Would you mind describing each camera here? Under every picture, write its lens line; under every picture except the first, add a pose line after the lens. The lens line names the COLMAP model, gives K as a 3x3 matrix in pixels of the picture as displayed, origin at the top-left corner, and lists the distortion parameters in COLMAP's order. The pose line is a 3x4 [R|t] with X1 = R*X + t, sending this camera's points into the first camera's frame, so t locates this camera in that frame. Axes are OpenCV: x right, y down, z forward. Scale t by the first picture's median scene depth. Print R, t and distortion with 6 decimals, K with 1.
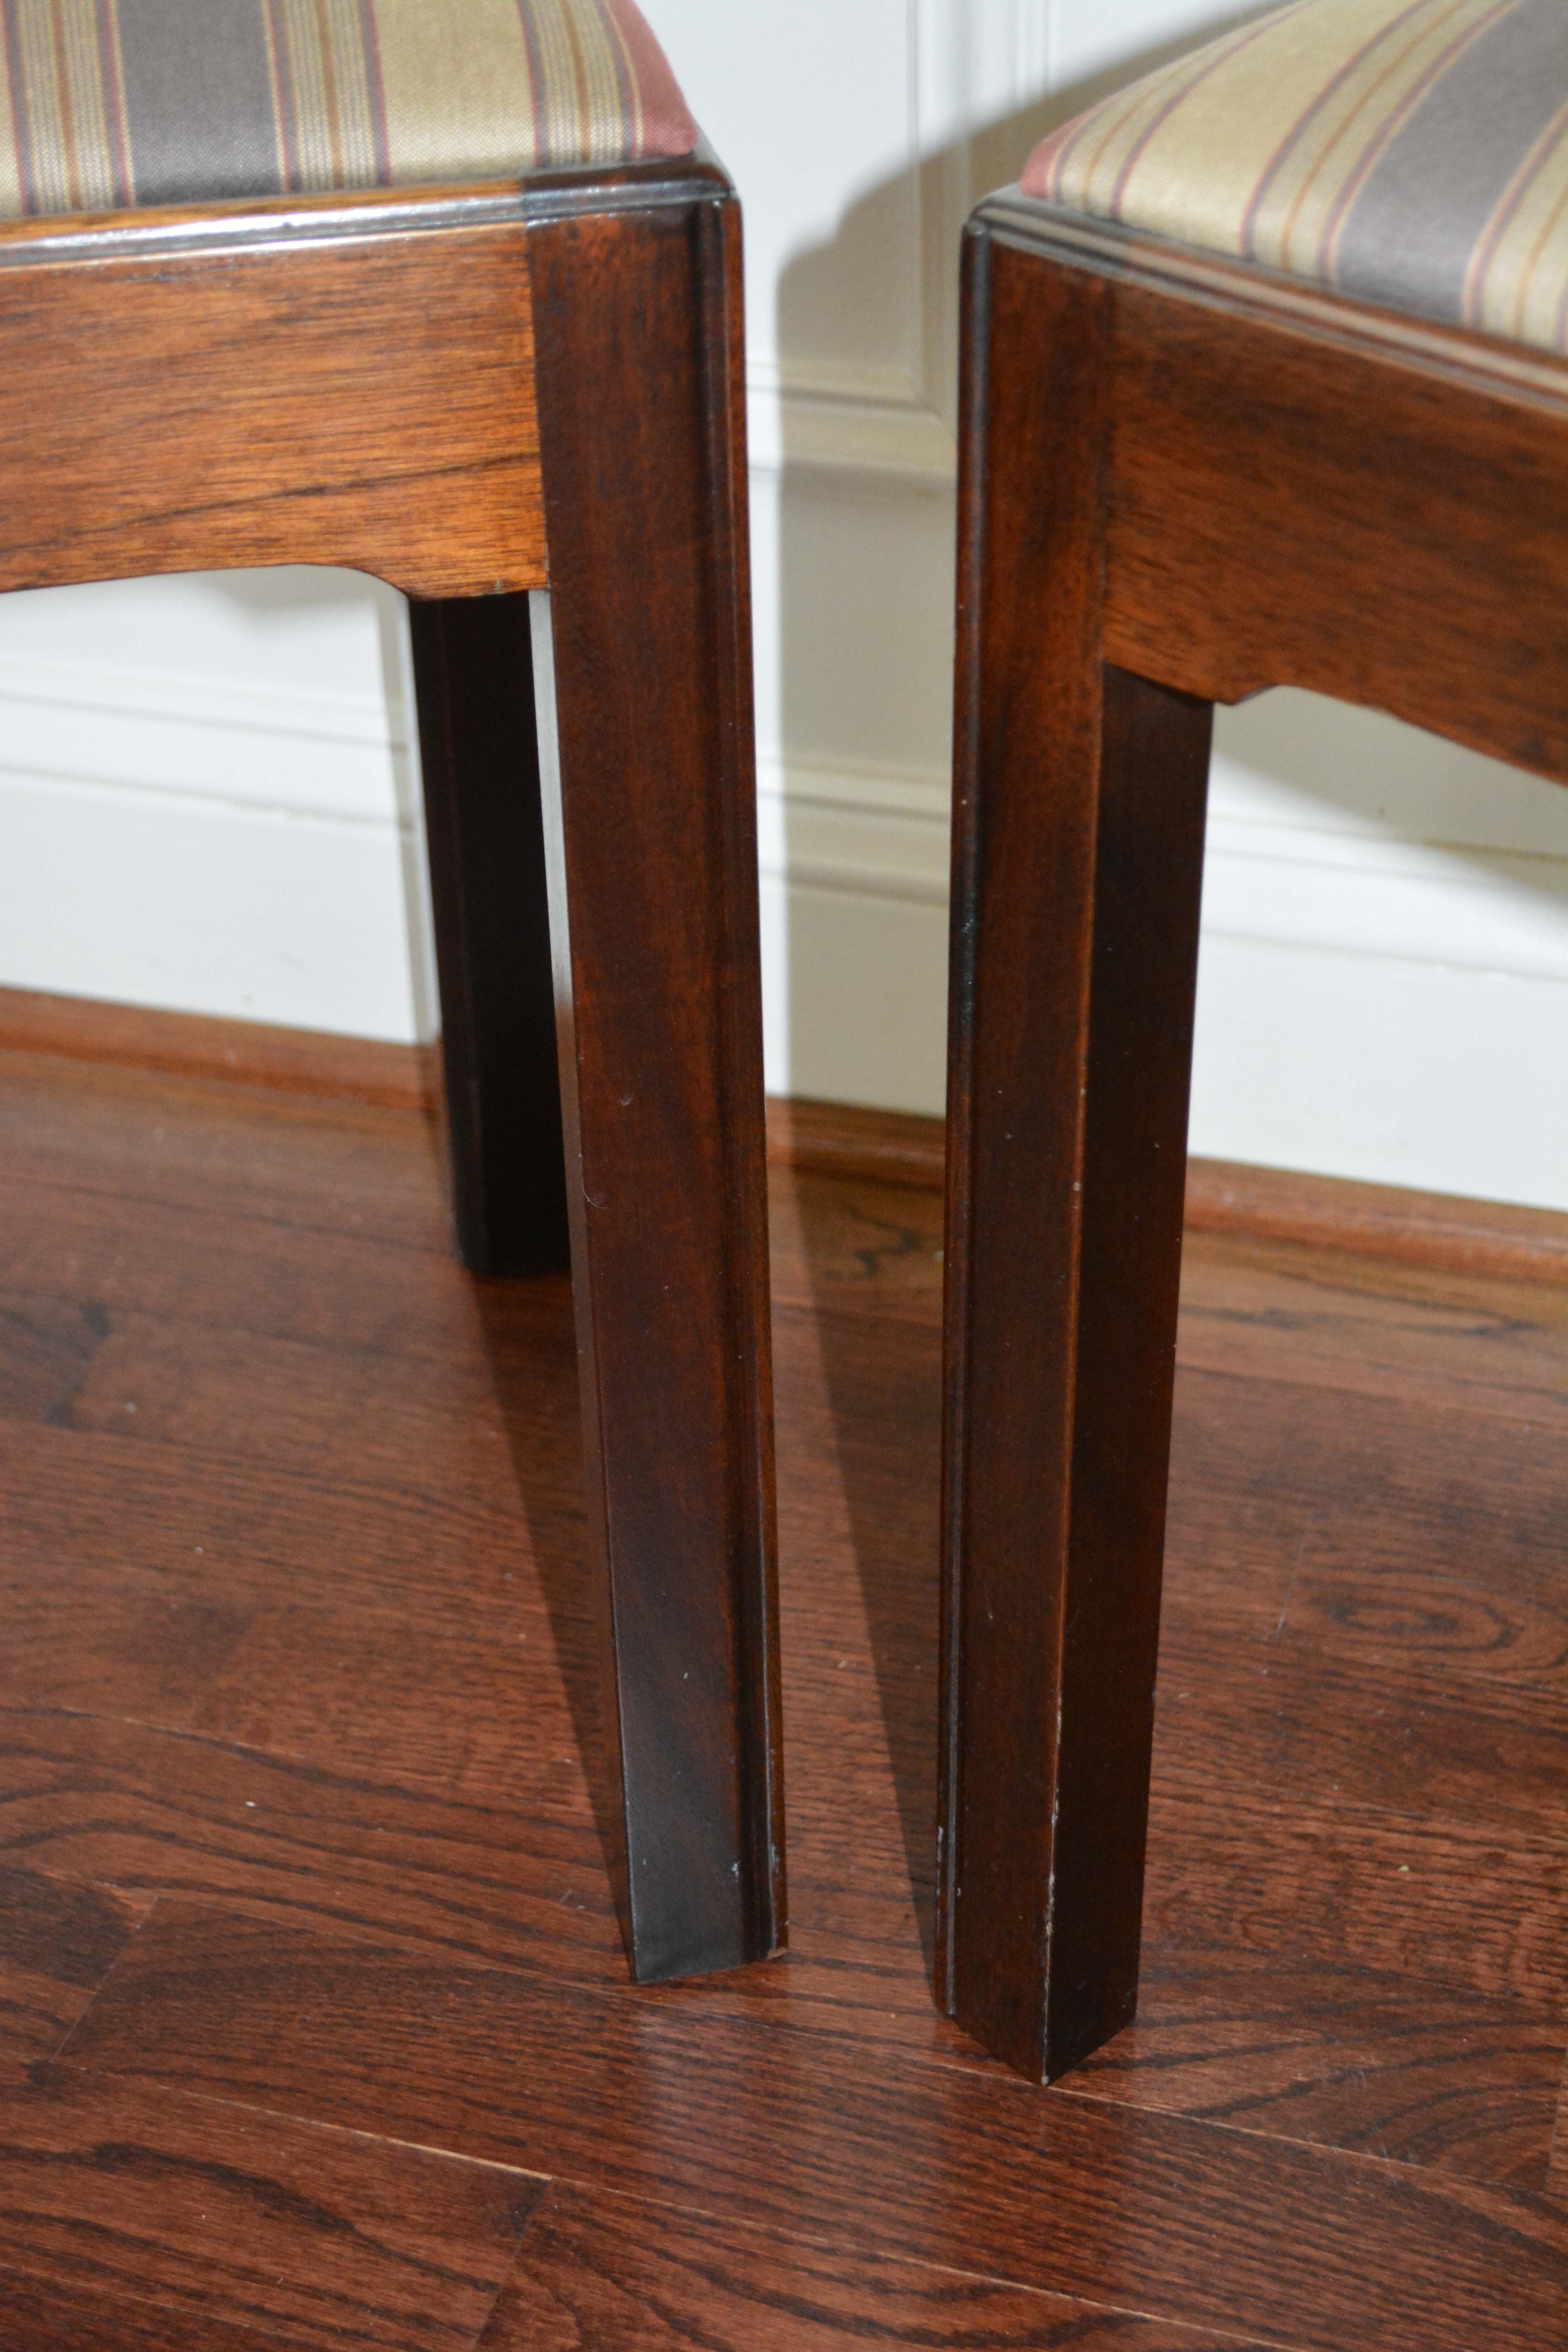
lens RADIAL K [[3520.7, 0, 789.2], [0, 3520.7, 1163.0], [0, 0, 1]] dist [-0.017151, 0.000000]
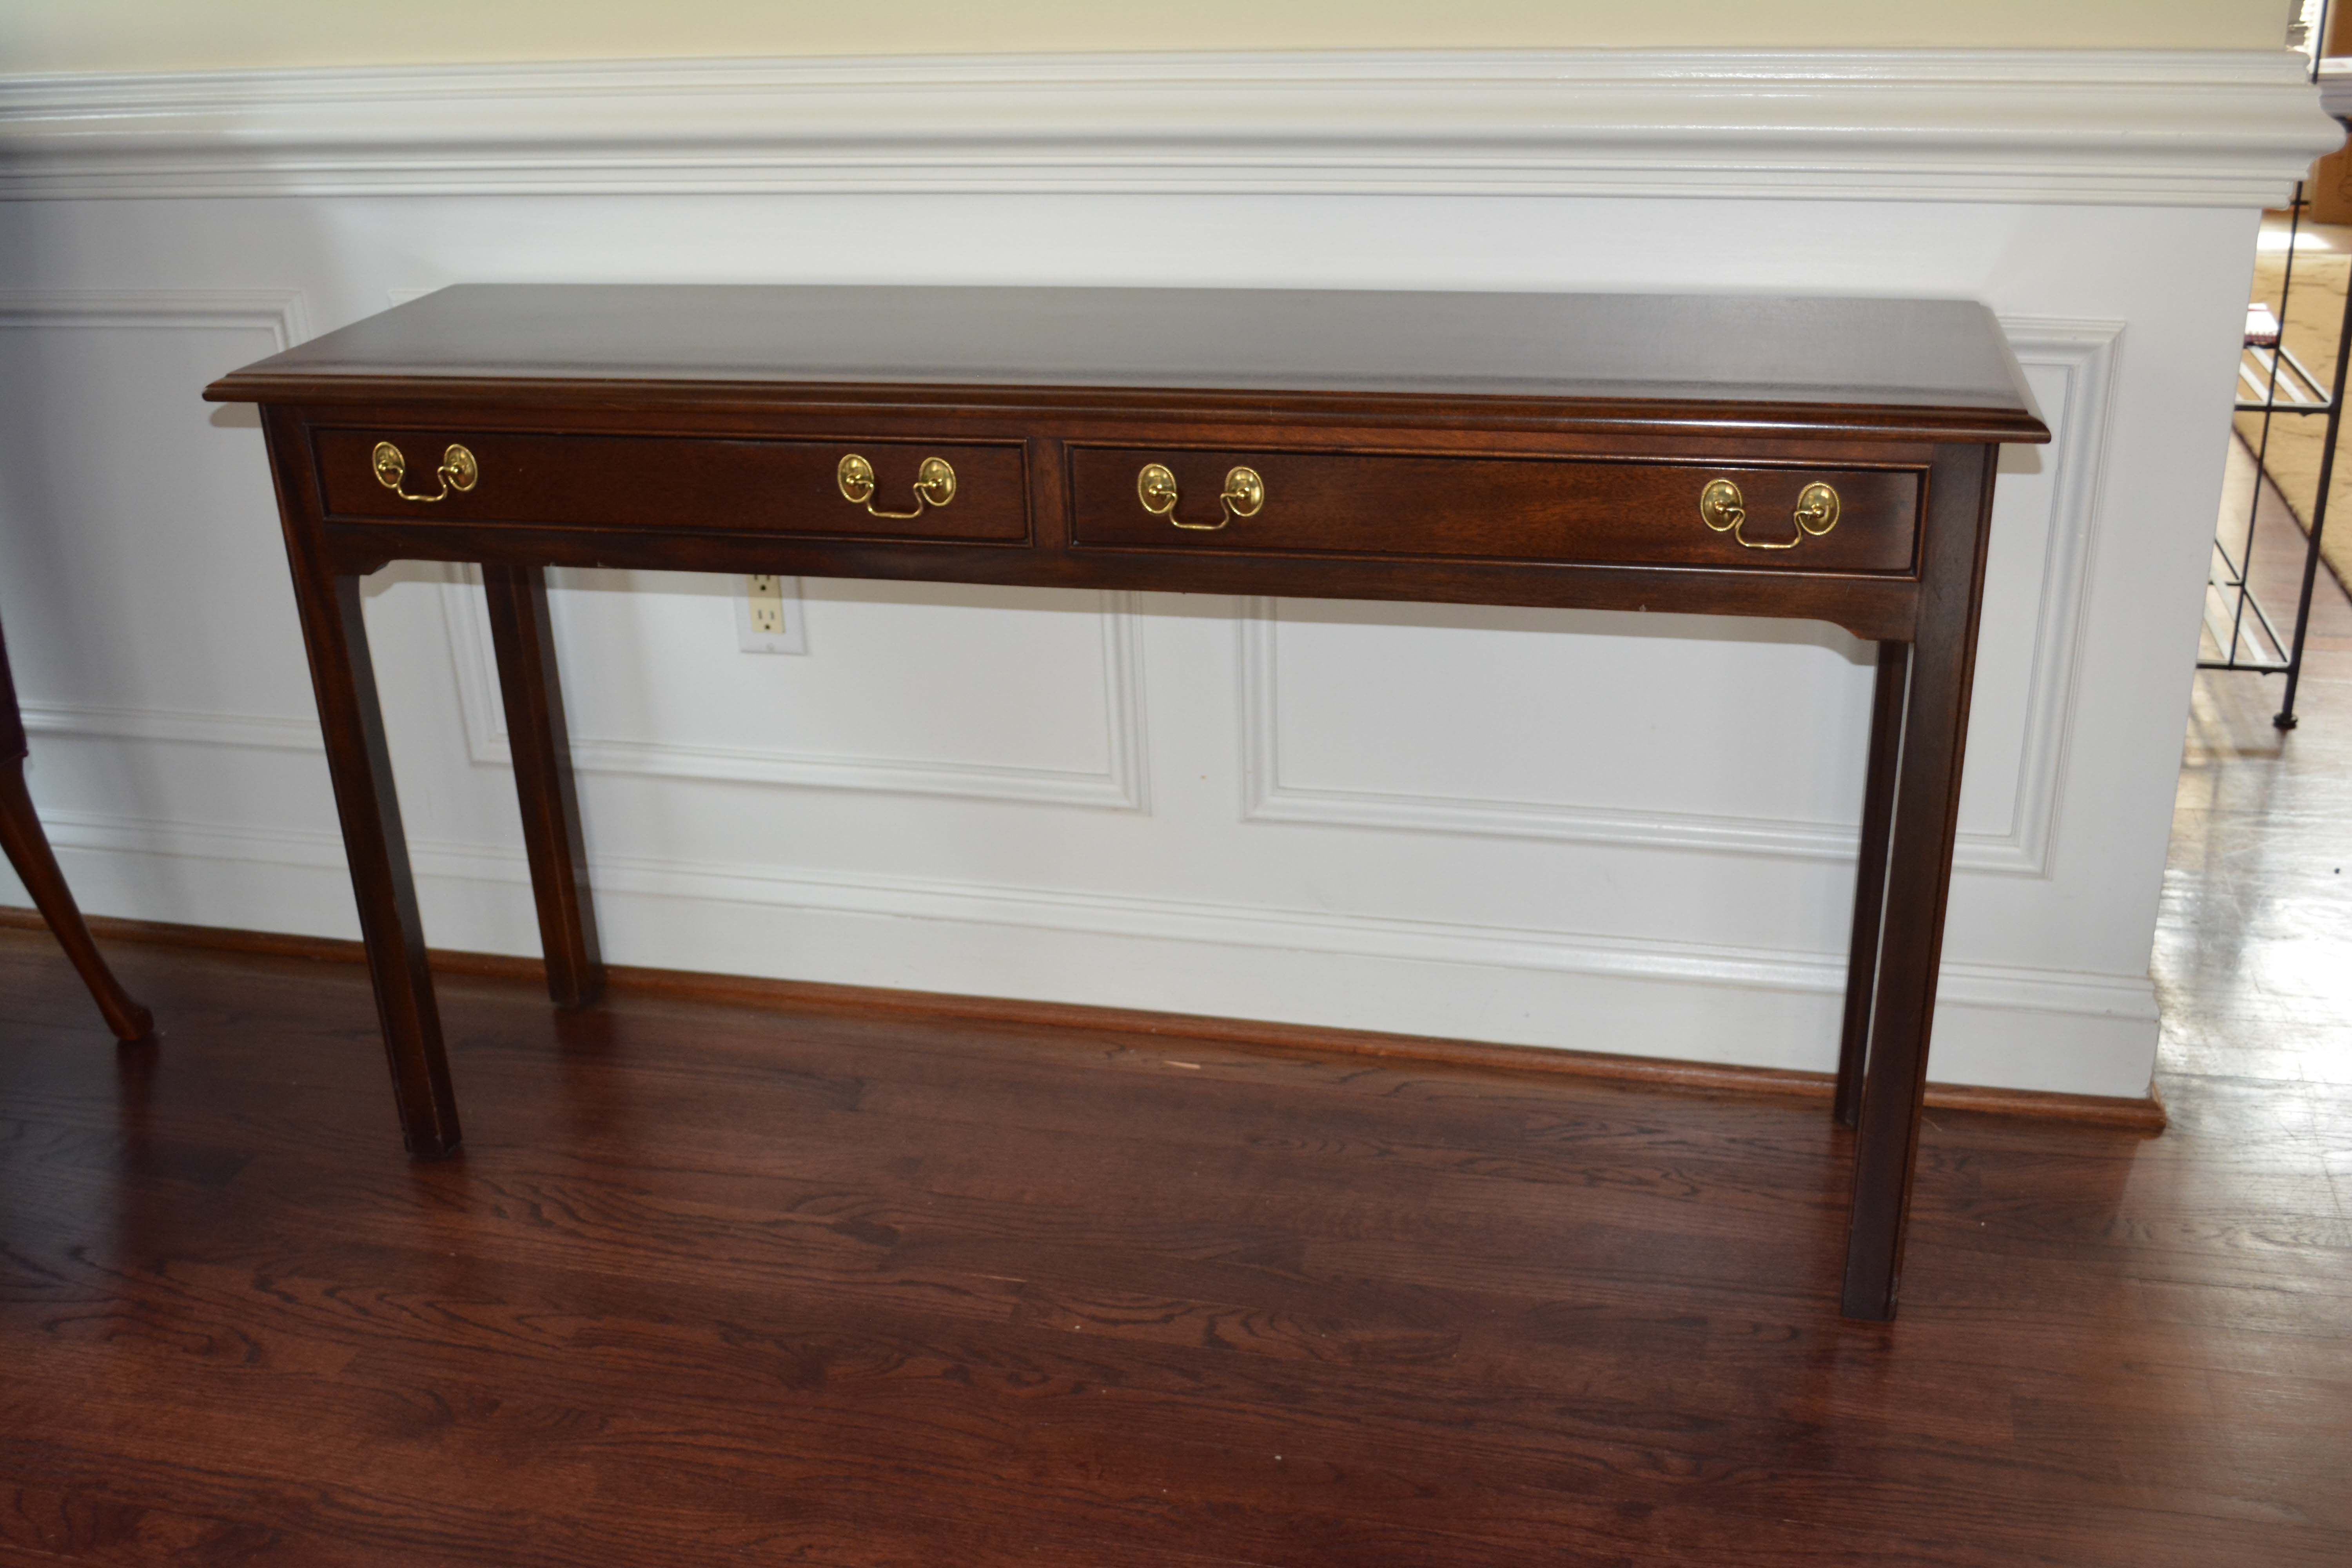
lens RADIAL K [[2290.4, 0, 1160.7], [0, 2290.4, 779.7], [0, 0, 1]] dist [-0.063804, 0.000000]
pose [[0.998411, -0.037359, 0.042181, -0.009239], [0.044160, 0.983762, -0.173958, 0.176595], [-0.034997, 0.175544, 0.983849, -1.262639]]
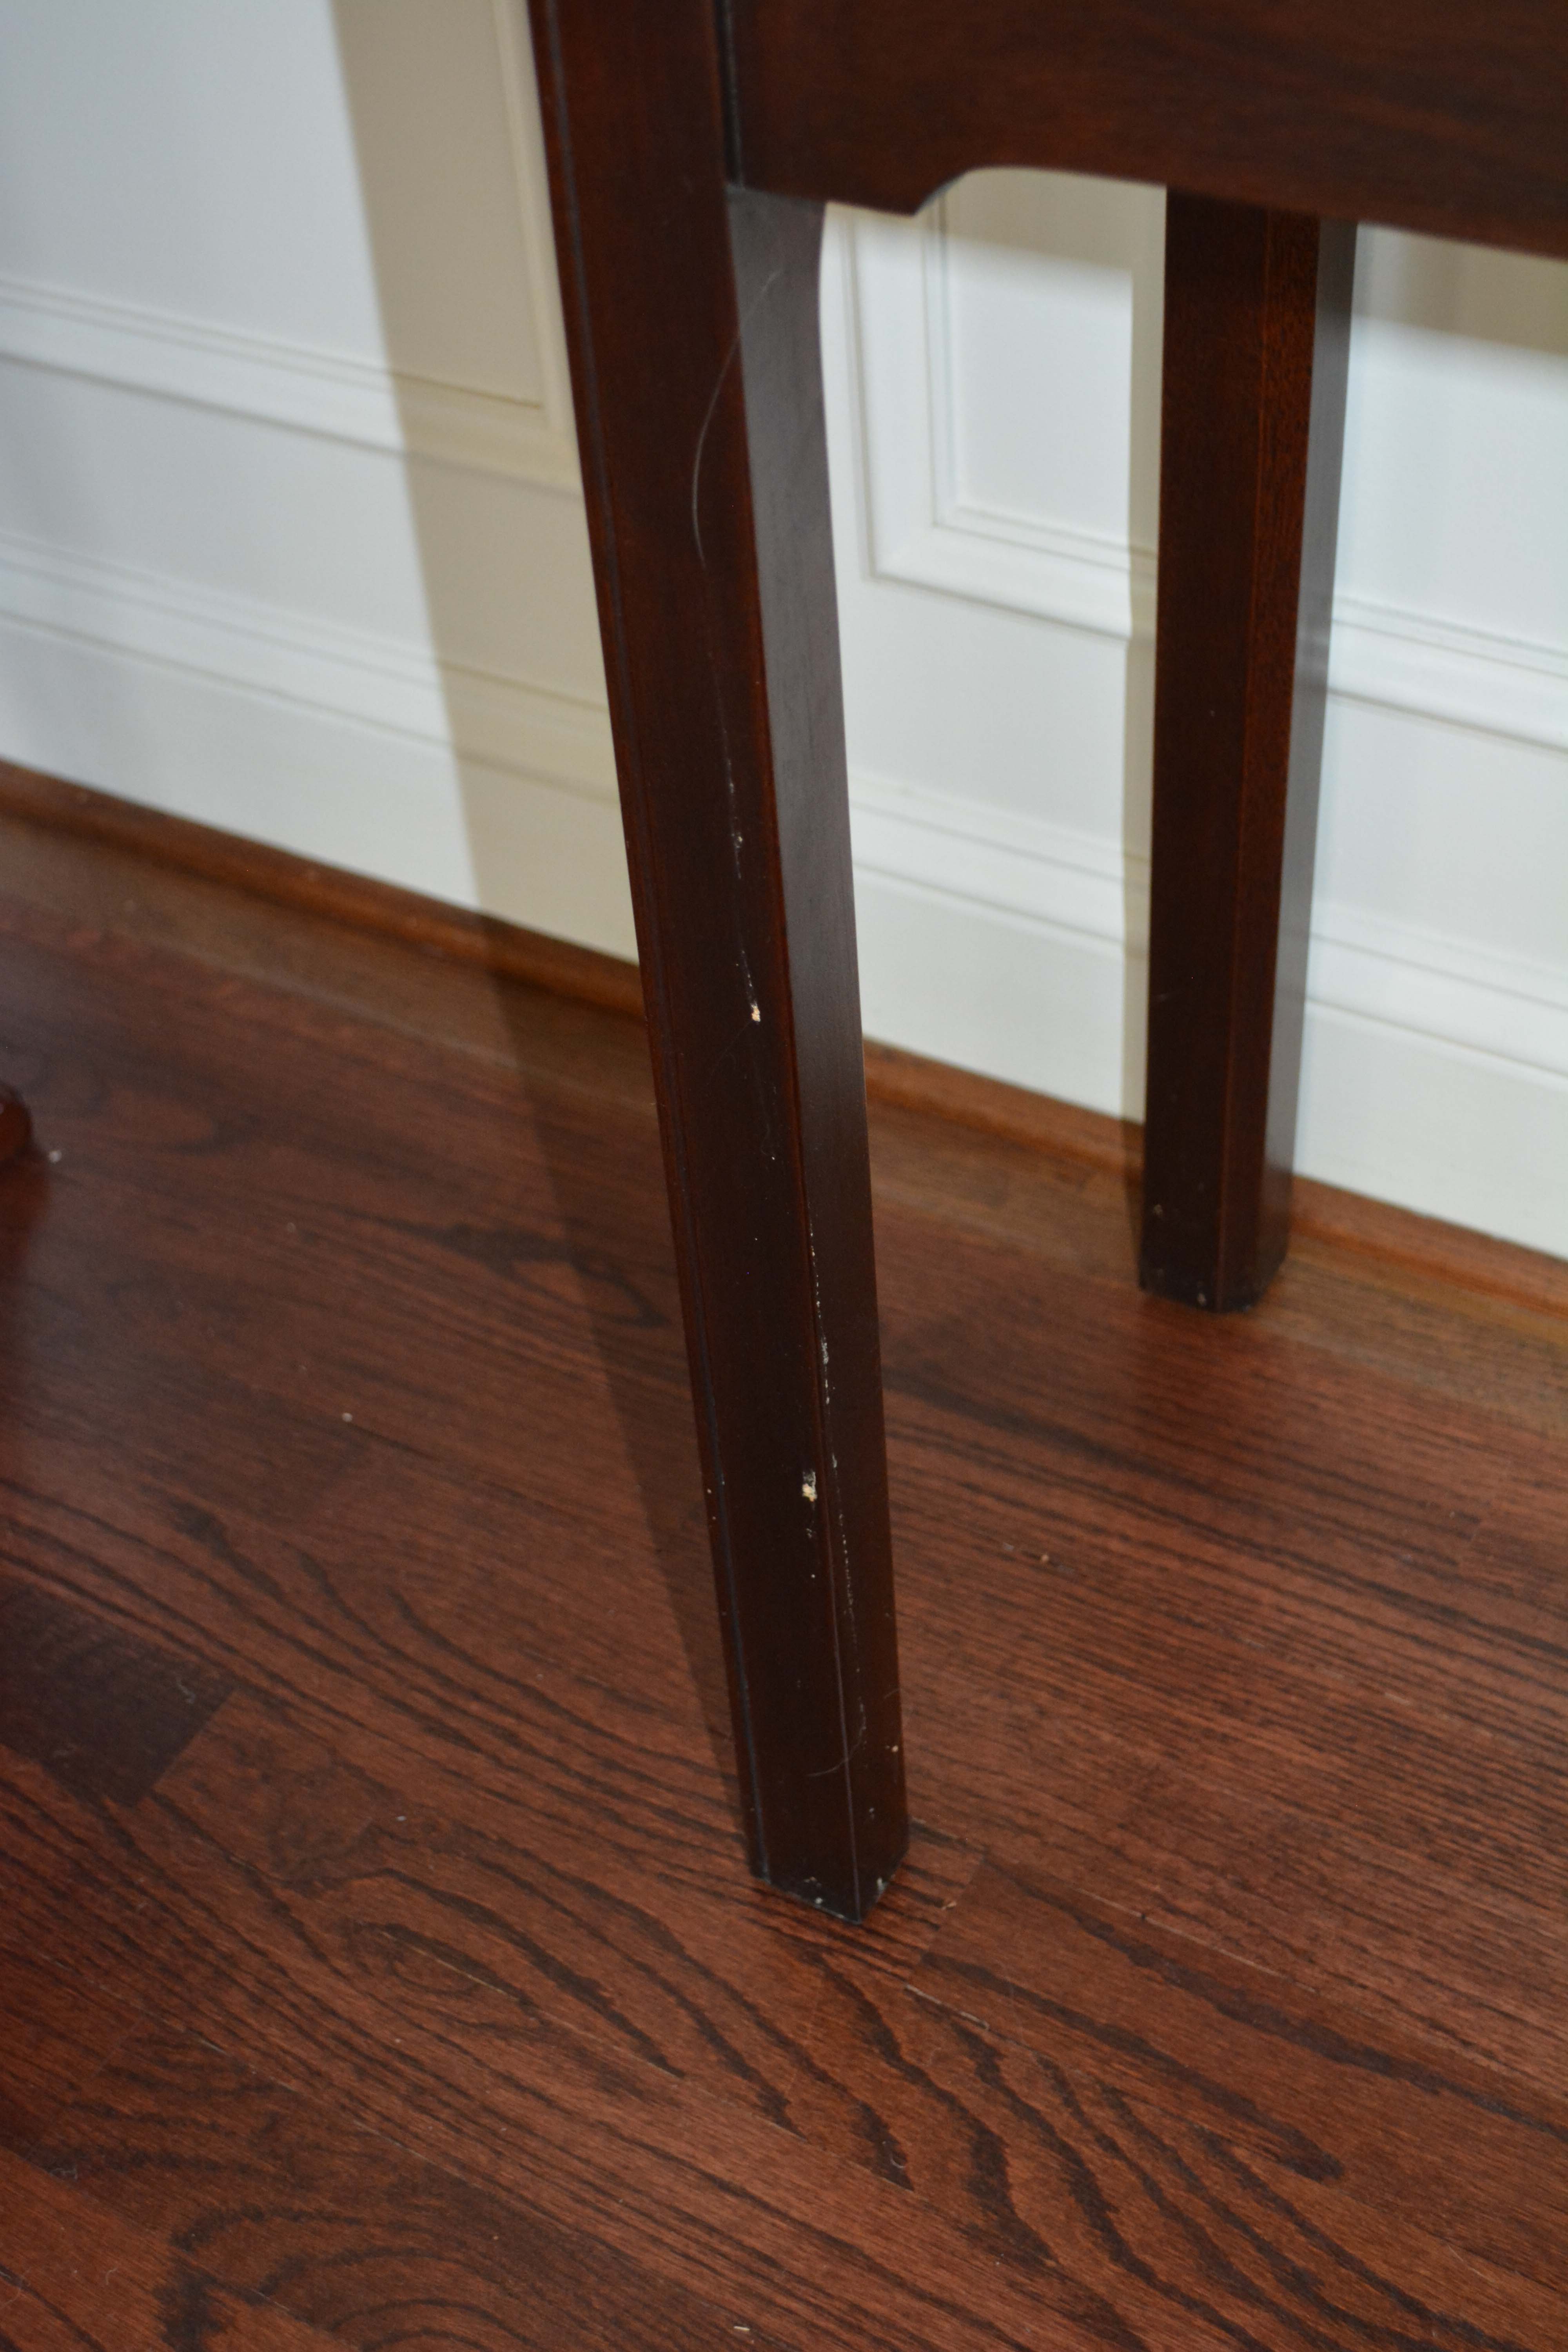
lens RADIAL K [[2912.8, 0, 769.9], [0, 2912.8, 1179.4], [0, 0, 1]] dist [-0.034884, 0.000000]
pose [[0.972970, 0.122903, -0.195508, -0.471670], [-0.085274, 0.977992, 0.190422, -0.314154], [0.214609, -0.168603, 0.962037, 0.173353]]
